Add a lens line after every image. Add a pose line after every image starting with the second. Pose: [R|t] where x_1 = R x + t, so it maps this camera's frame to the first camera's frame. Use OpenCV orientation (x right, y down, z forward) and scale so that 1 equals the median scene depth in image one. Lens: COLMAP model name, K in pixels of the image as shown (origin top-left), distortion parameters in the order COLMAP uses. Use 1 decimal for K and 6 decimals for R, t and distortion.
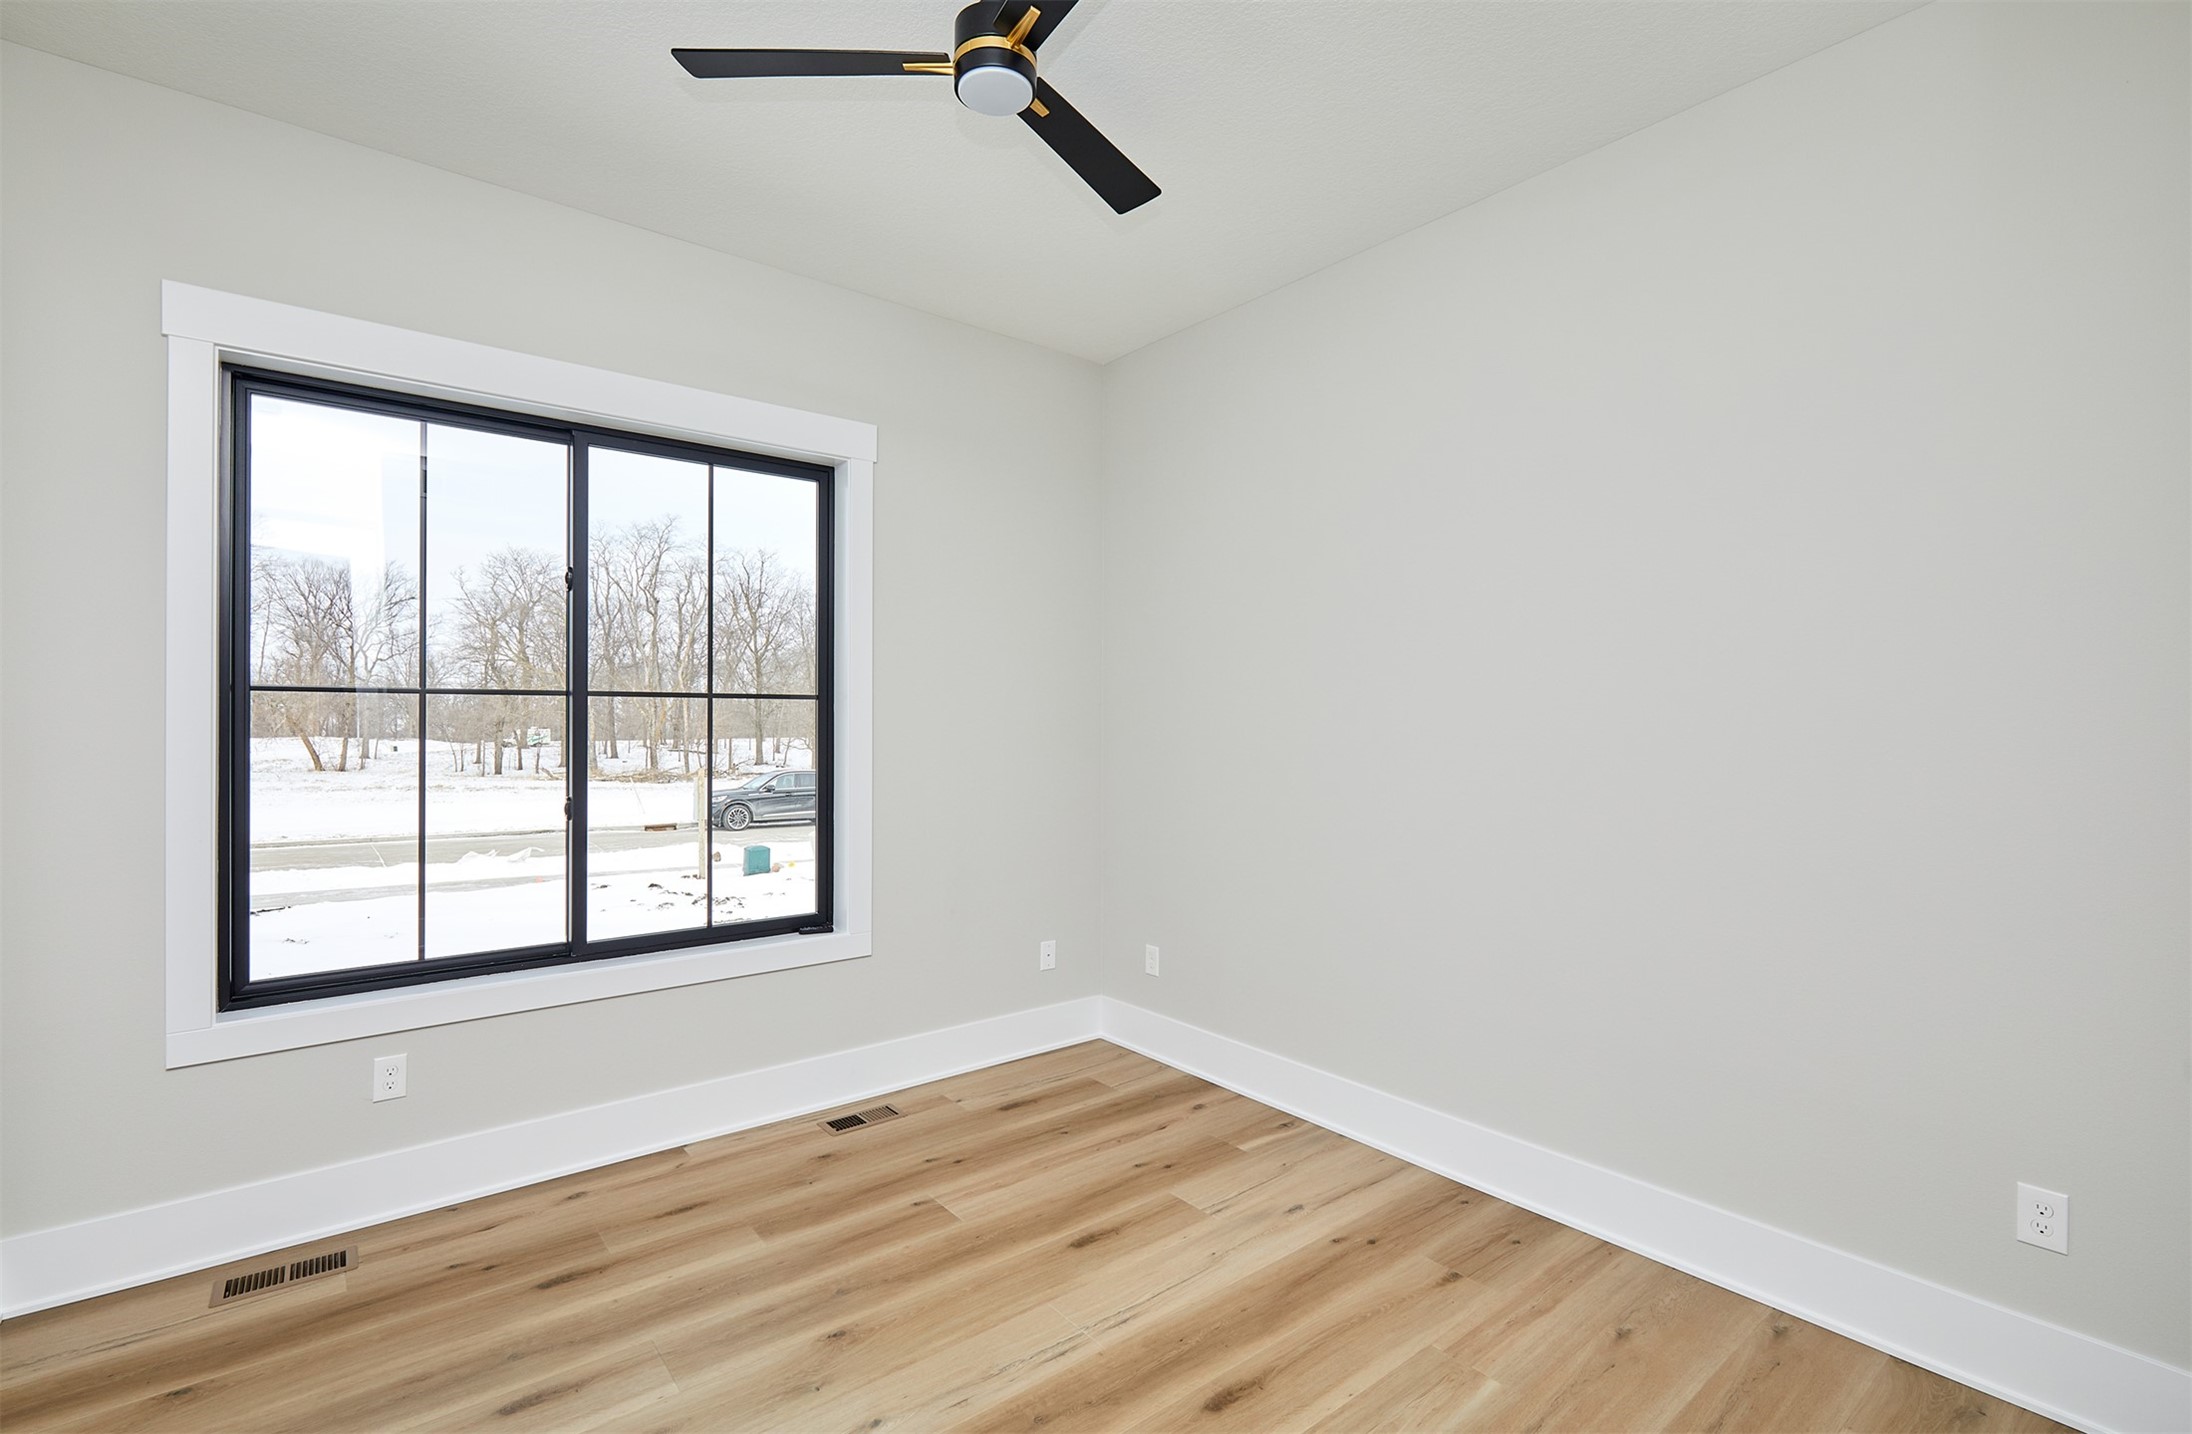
lens RADIAL K [[1004.3, 0, 1099.0], [0, 1004.3, 730.6], [0, 0, 1]] dist [0.002078, 0.000173]
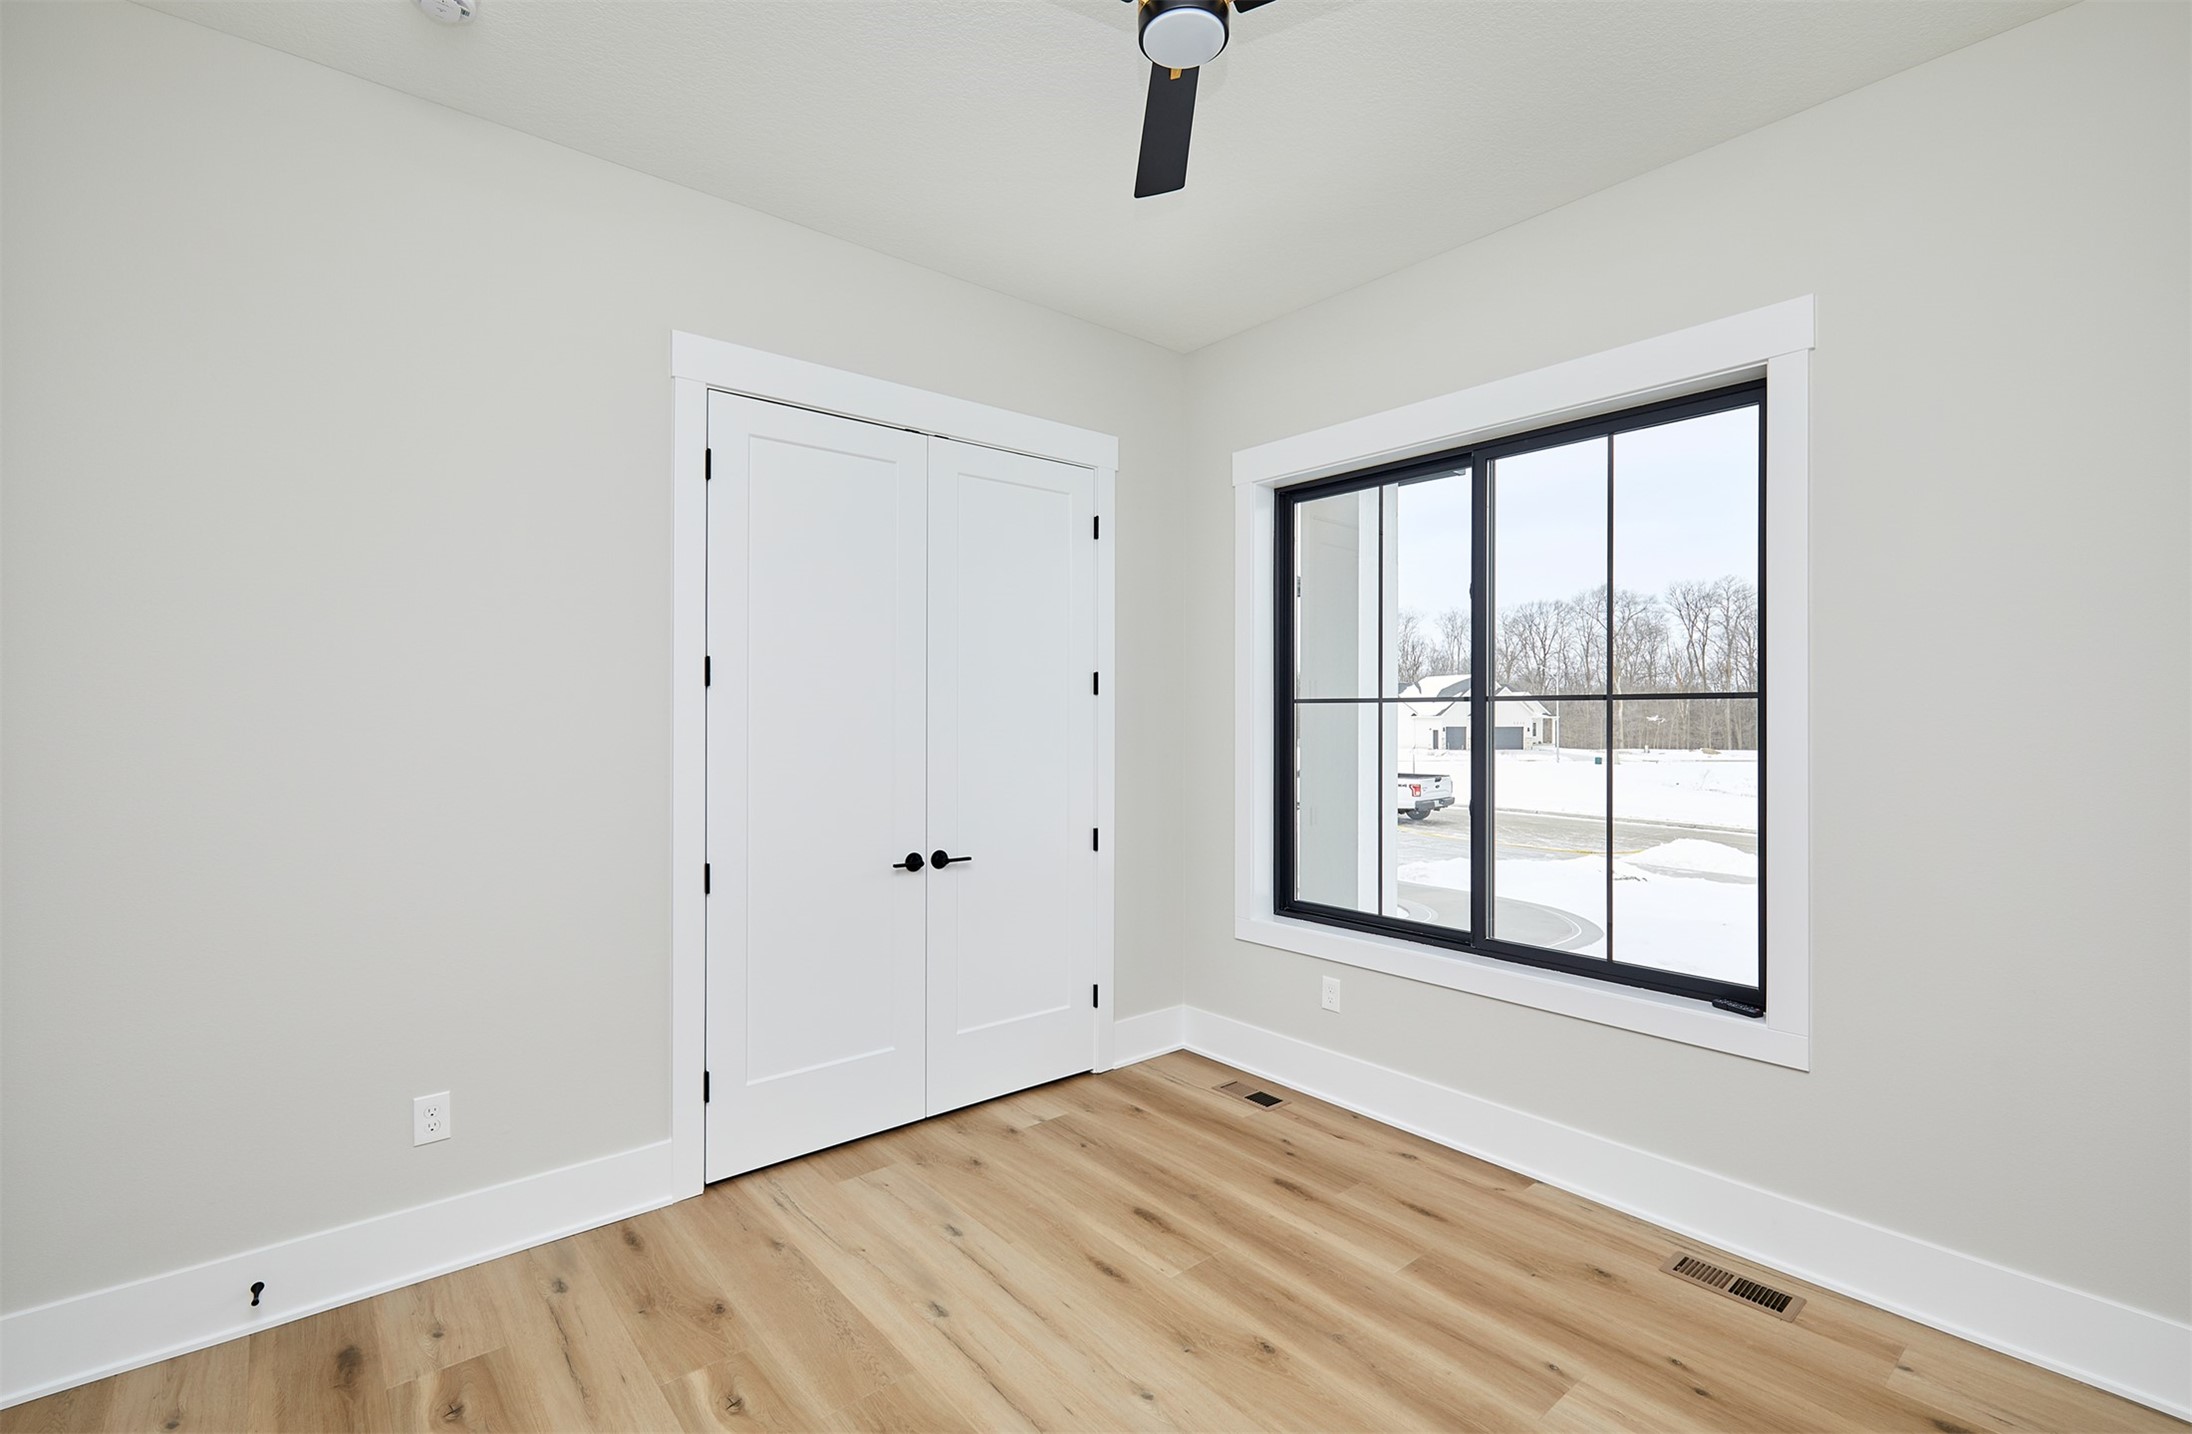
lens RADIAL K [[986.2, 0, 1096.6], [0, 986.2, 707.0], [0, 0, 1]] dist [0.000155, -0.000033]
pose [[0.005002, -0.012644, -0.999908, 0.570400], [-0.016581, 0.999782, -0.012726, -0.009094], [0.999850, 0.016643, 0.004791, 0.654916]]
